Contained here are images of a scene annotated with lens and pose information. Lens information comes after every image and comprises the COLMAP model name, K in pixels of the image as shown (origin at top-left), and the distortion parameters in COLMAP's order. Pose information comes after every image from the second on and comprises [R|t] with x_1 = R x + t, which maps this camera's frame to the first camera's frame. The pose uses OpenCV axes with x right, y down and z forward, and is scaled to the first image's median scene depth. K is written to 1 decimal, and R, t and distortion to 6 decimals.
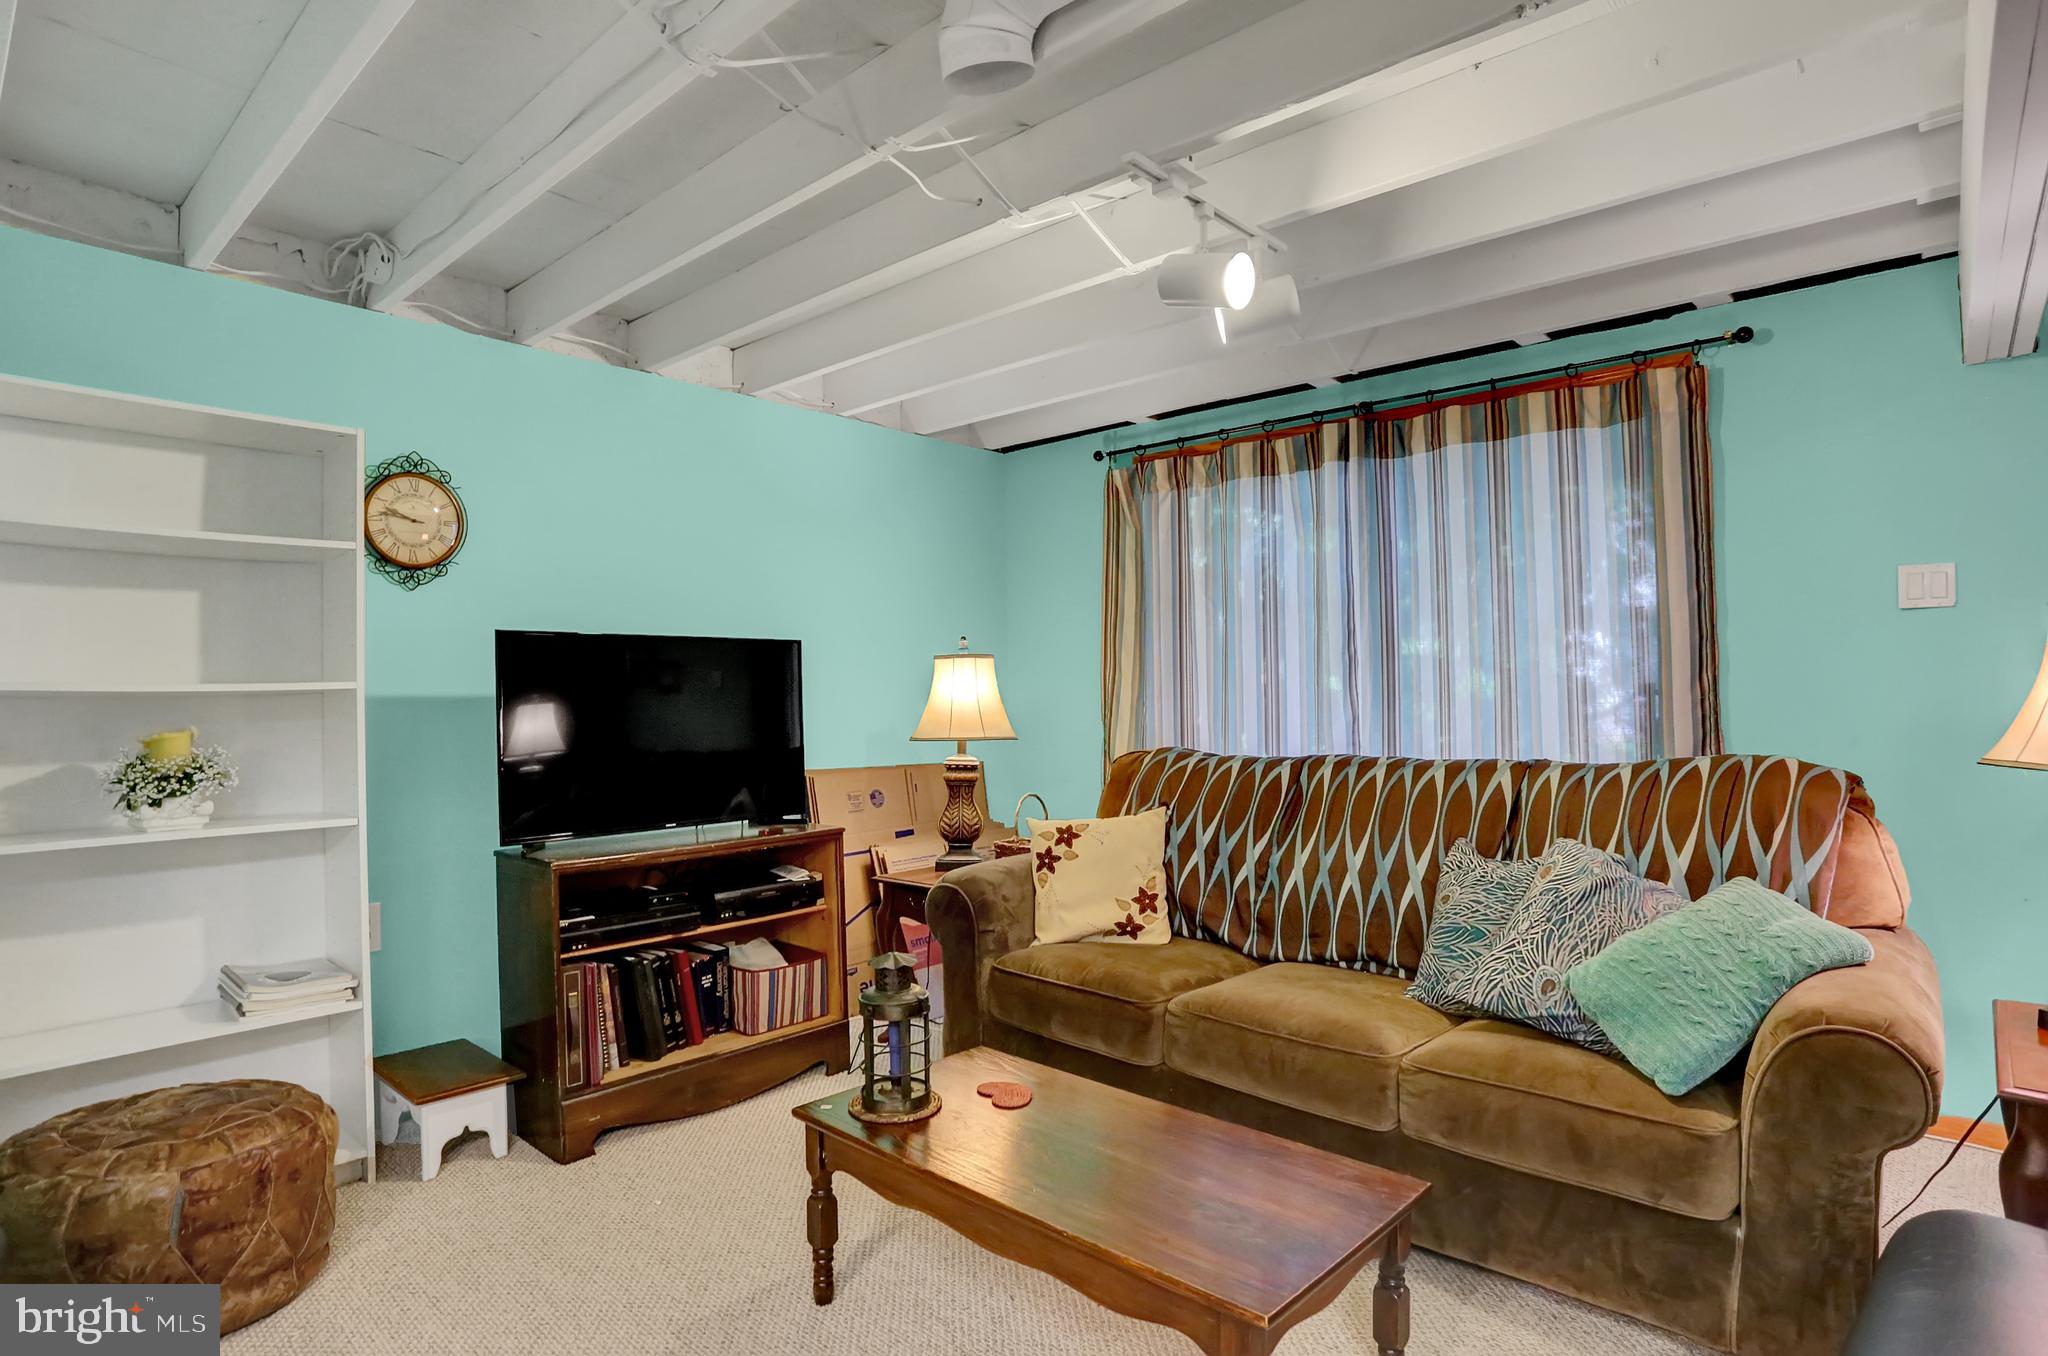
lens RADIAL K [[1100.2, 0, 1024.0], [0, 1100.2, 678.0], [0, 0, 1]] dist [-0.052941, 0.044998]
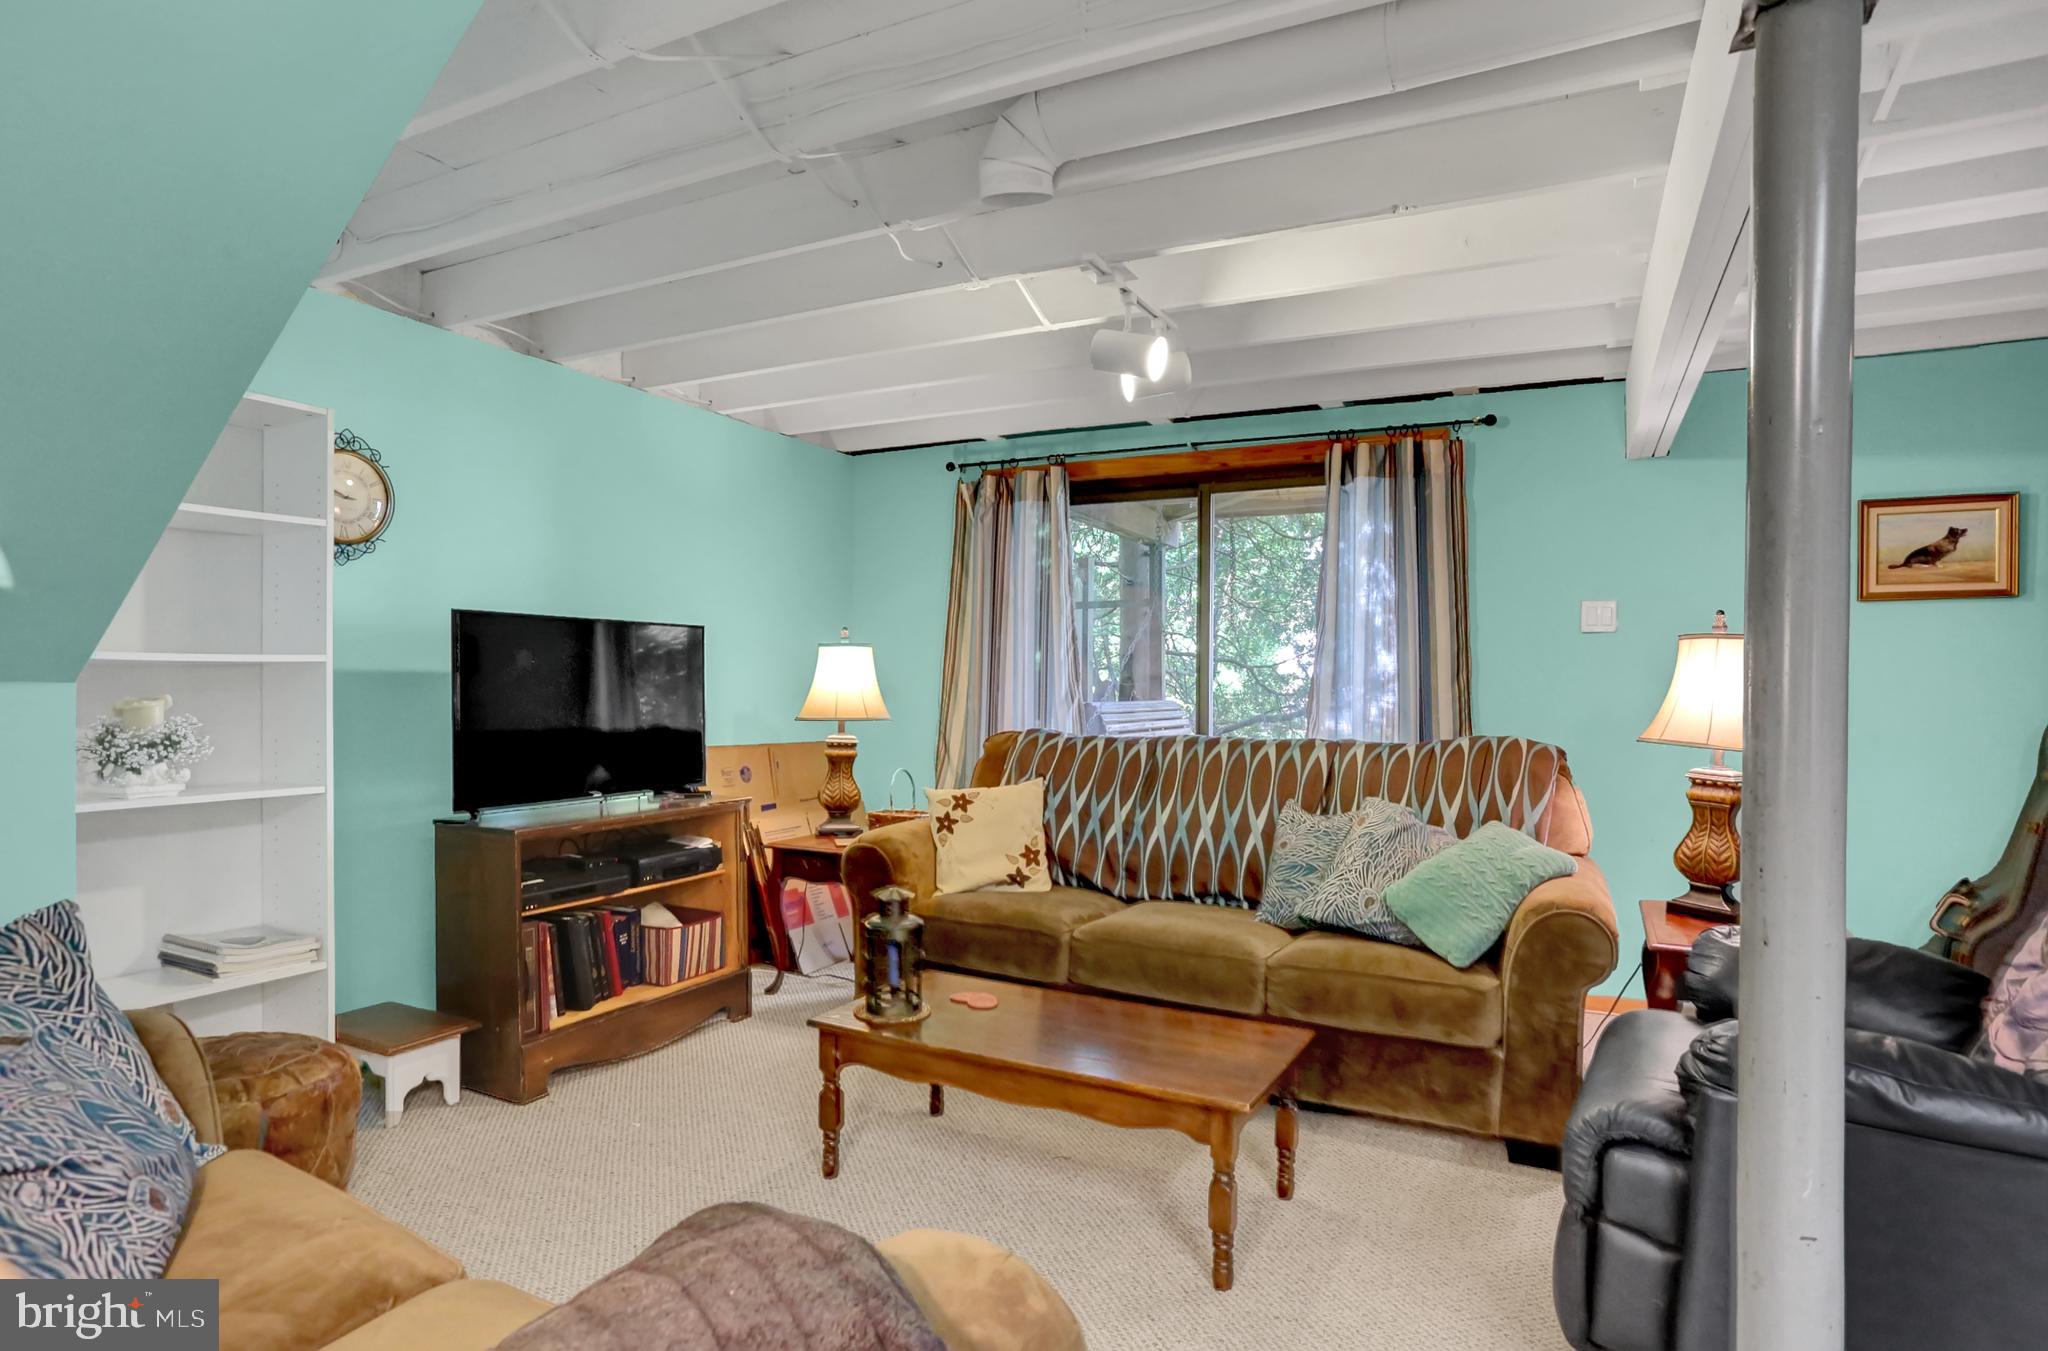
lens RADIAL K [[1111.8, 0, 1023.0], [0, 1111.8, 689.2], [0, 0, 1]] dist [-0.054208, 0.085053]
pose [[0.968853, 0.019590, 0.246860, -0.223583], [-0.024604, 0.999549, 0.017242, 0.001783], [-0.246411, -0.022778, 0.968898, -0.182810]]
